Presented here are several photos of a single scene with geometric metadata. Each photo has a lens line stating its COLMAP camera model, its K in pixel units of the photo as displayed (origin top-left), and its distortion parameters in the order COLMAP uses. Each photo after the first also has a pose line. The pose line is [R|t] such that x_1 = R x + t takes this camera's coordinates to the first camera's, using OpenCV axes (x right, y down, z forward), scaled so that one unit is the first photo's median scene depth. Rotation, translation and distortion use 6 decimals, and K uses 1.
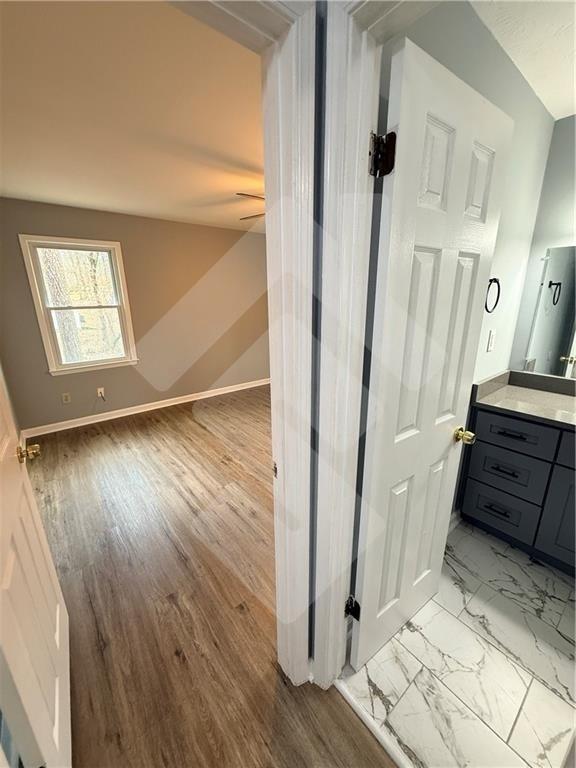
lens RADIAL K [[305.3, 0, 288.7], [0, 305.3, 379.6], [0, 0, 1]] dist [-0.001502, 0.000513]
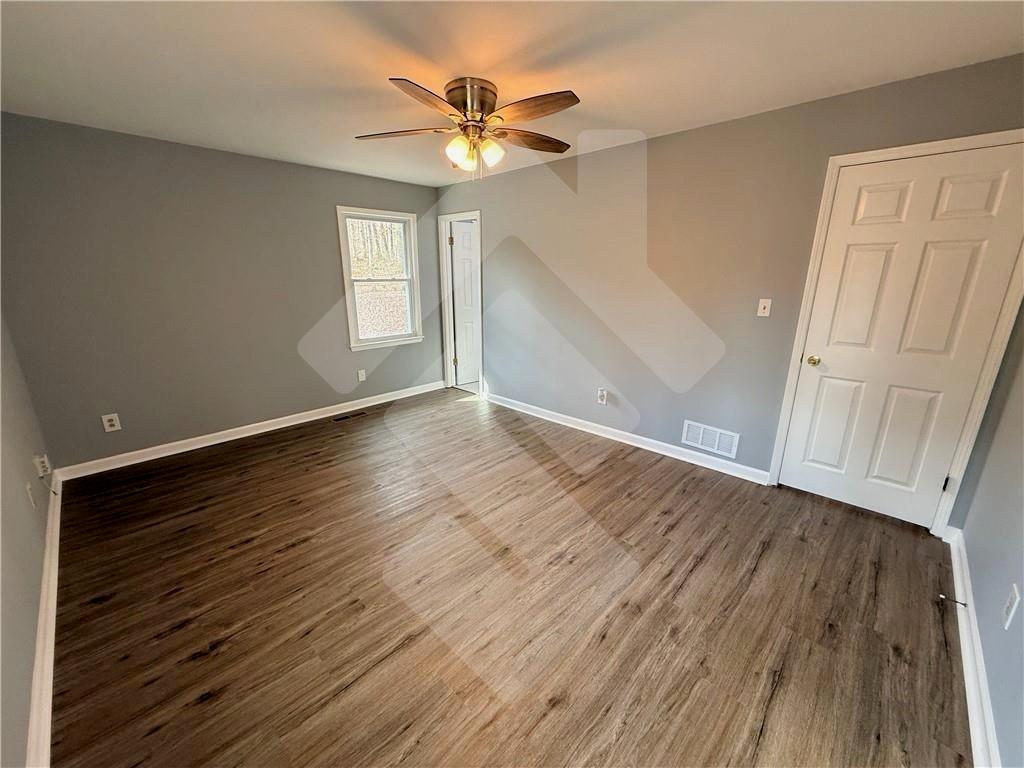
lens RADIAL K [[407.1, 0, 510.9], [0, 407.1, 381.9], [0, 0, 1]] dist [-0.001502, 0.000513]
pose [[-0.113295, -0.246572, 0.962479, -0.786215], [0.264603, 0.926244, 0.268436, -0.246462], [-0.957679, 0.285087, -0.039695, 0.975568]]
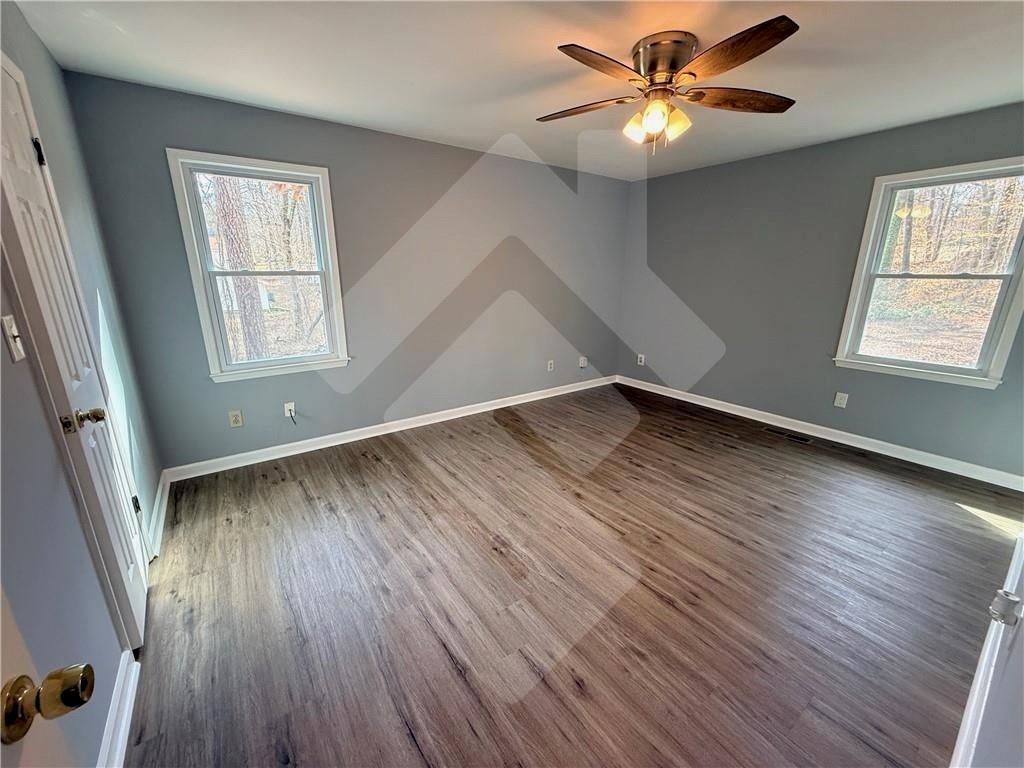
lens RADIAL K [[407.1, 0, 510.3], [0, 407.1, 380.7], [0, 0, 1]] dist [-0.001502, 0.000513]
pose [[0.997810, 0.029614, -0.059138, -0.144889], [-0.029945, 0.999540, -0.004704, -0.033618], [0.058972, 0.006465, 0.998239, 0.238276]]
